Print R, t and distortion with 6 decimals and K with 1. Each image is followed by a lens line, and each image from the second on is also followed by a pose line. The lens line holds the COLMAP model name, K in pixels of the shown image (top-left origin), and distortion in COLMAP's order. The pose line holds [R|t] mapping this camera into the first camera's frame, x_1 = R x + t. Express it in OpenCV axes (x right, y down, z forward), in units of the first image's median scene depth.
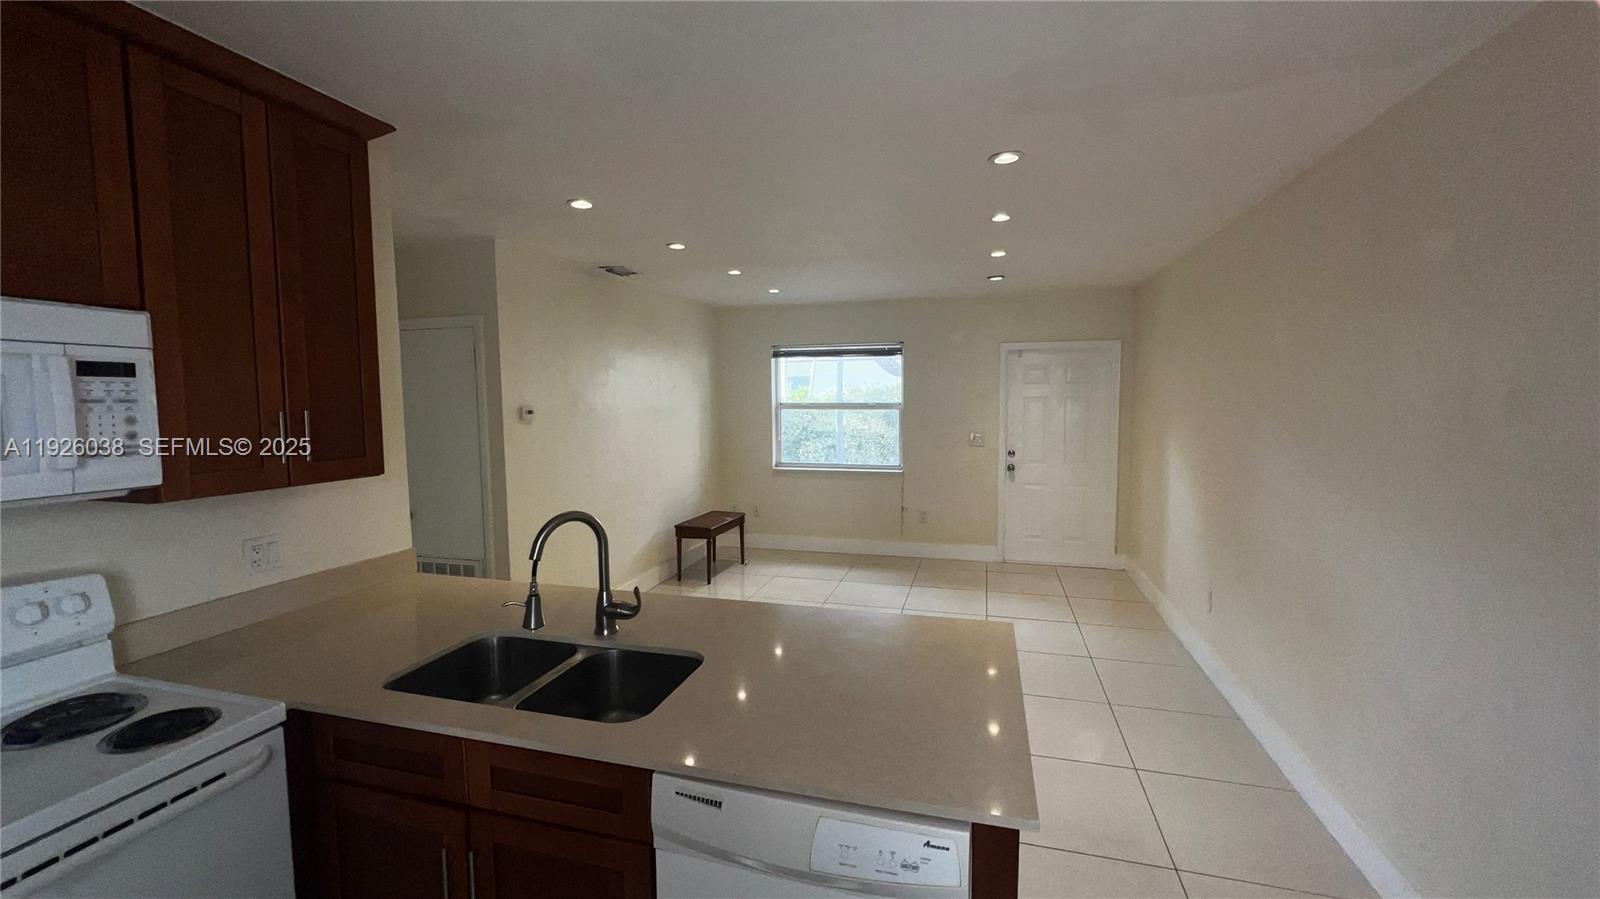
lens RADIAL K [[648.2, 0, 800.0], [0, 648.2, 449.5], [0, 0, 1]] dist [-0.000539, -0.000091]
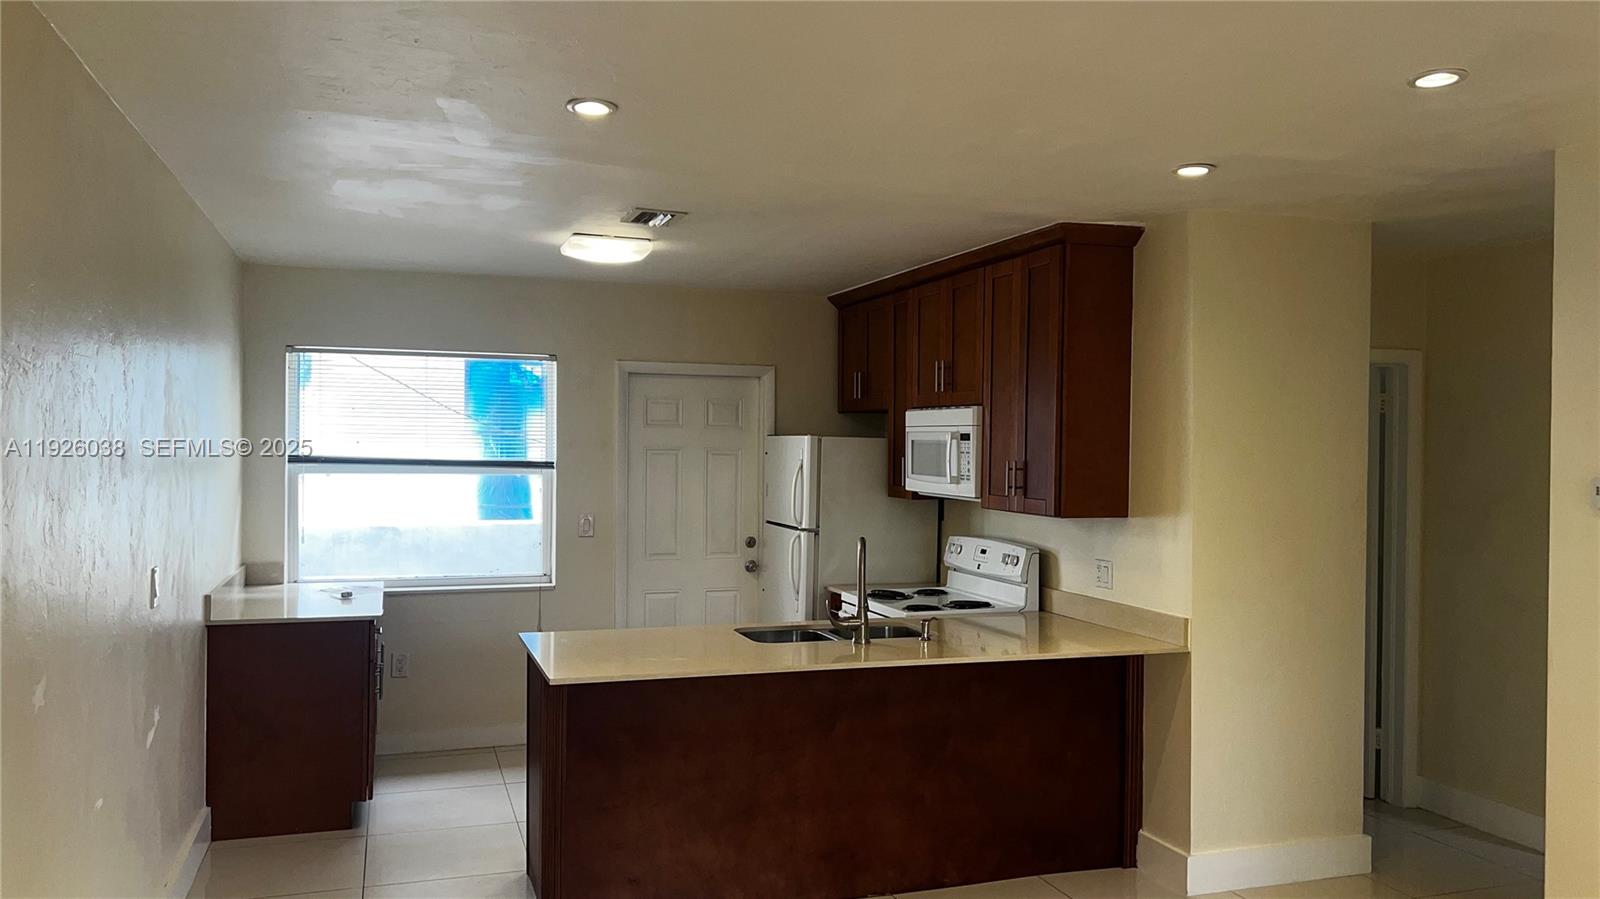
lens RADIAL K [[1262.1, 0, 800.0], [0, 1262.1, 449.5], [0, 0, 1]] dist [0.082268, -0.001555]
pose [[-0.829049, -0.000194, -0.559177, 1.392352], [-0.050175, 0.995992, 0.074045, -0.309827], [0.556921, 0.089443, -0.825735, 3.523690]]
